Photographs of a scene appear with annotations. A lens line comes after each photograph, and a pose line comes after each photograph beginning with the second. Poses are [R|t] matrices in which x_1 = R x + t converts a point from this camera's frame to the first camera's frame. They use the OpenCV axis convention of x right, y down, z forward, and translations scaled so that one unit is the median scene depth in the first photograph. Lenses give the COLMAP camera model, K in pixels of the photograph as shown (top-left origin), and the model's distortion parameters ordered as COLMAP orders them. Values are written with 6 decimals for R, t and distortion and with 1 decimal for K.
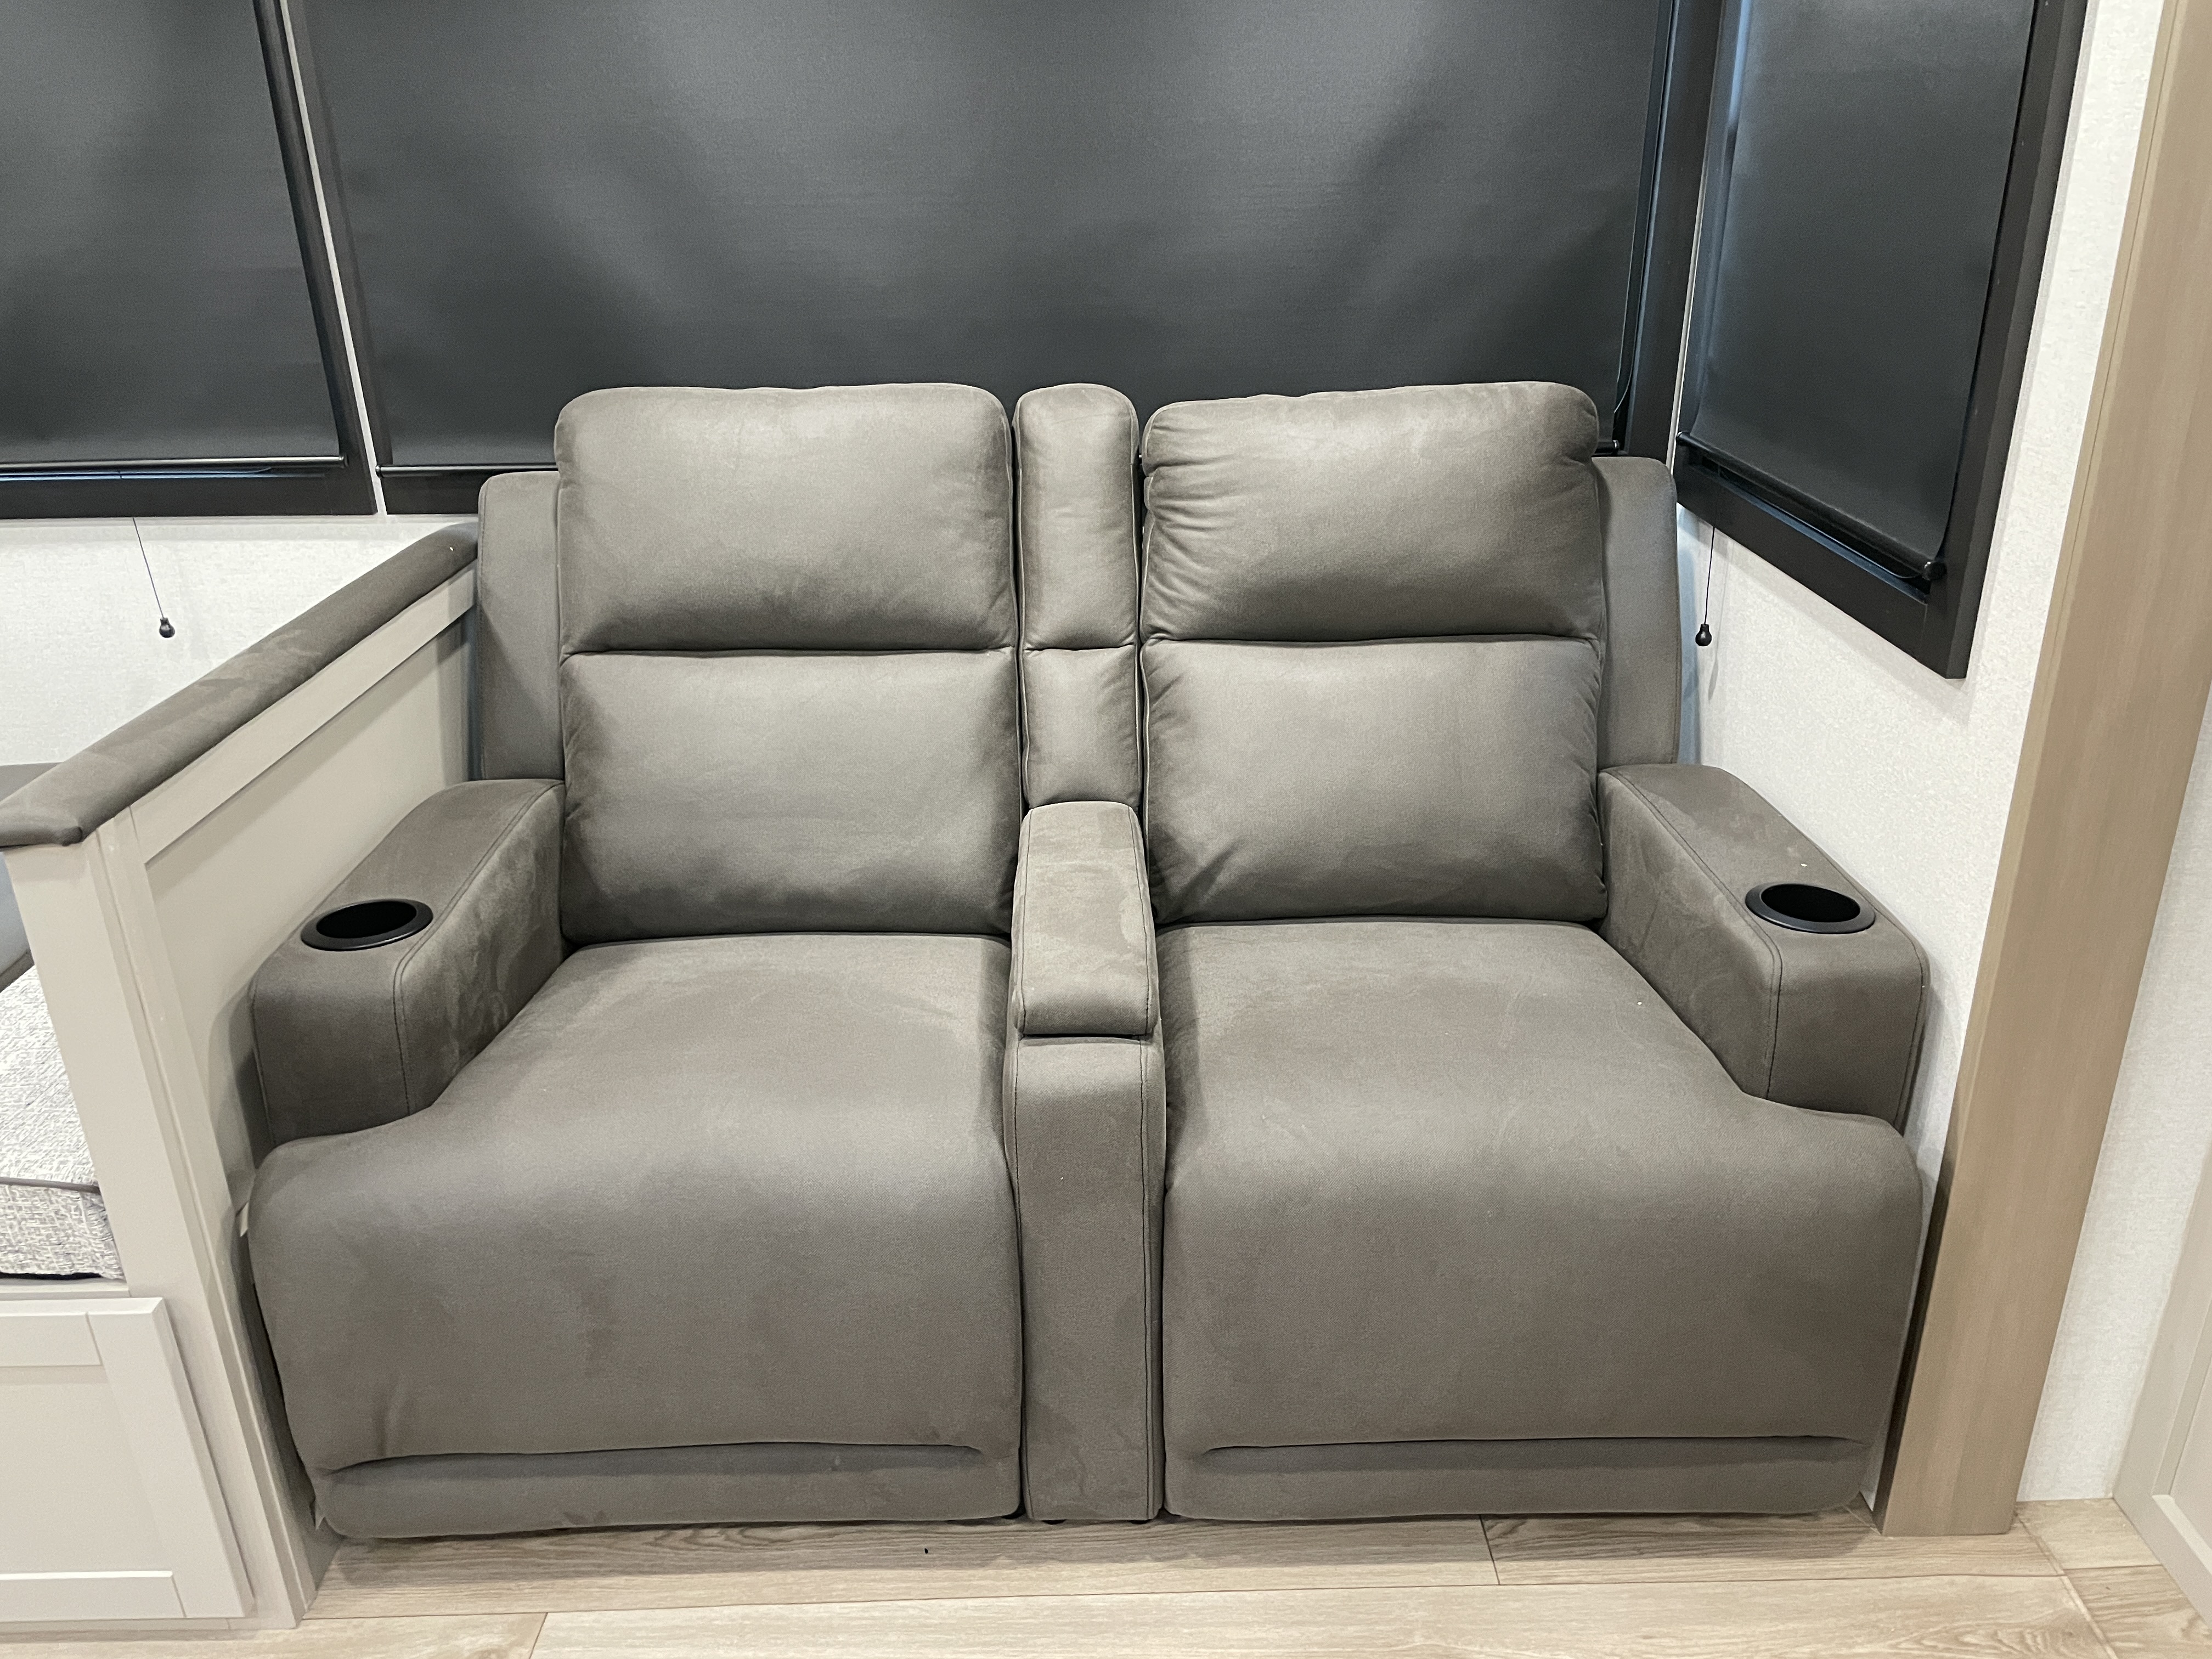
lens RADIAL K [[1680.4, 0, 1117.2], [0, 1680.4, 815.3], [0, 0, 1]] dist [0.046838, -0.056571]
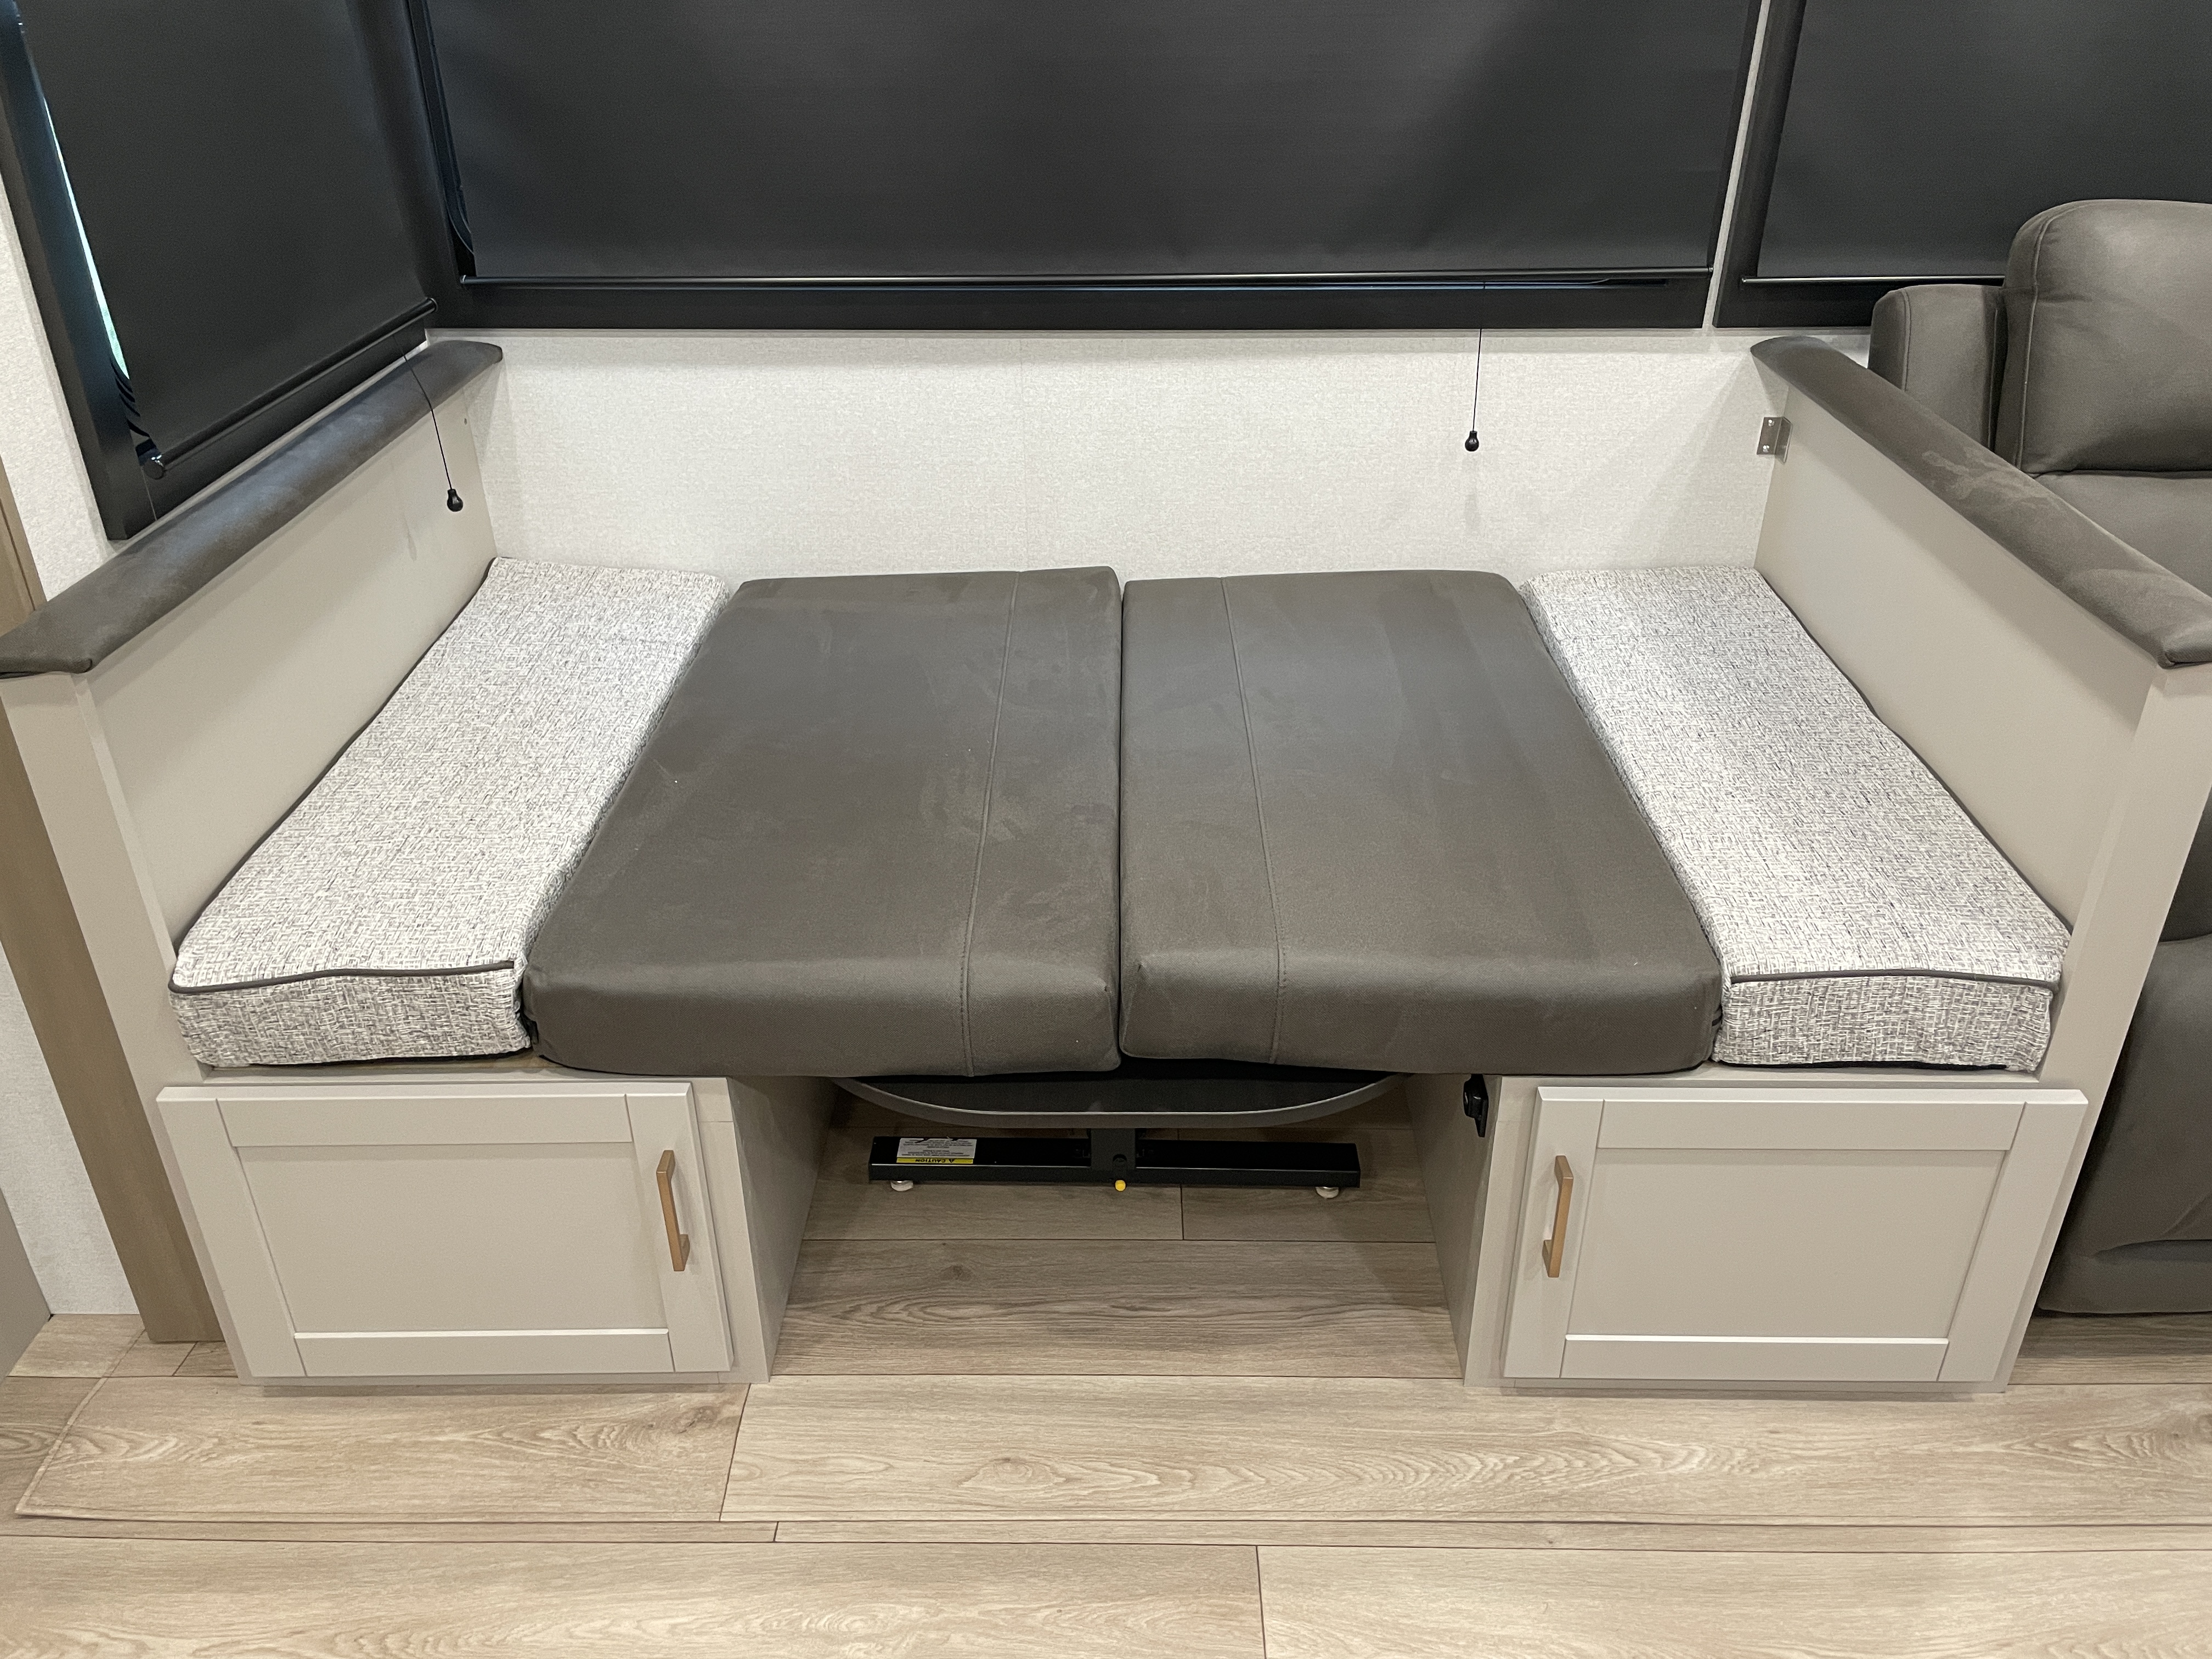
lens RADIAL K [[1680.4, 0, 1102.5], [0, 1680.4, 822.1], [0, 0, 1]] dist [0.046838, -0.056571]
pose [[0.999360, 0.021108, -0.028882, -0.259634], [-0.017659, 0.993223, 0.114872, 0.001409], [0.031111, -0.114288, 0.992960, -0.012807]]
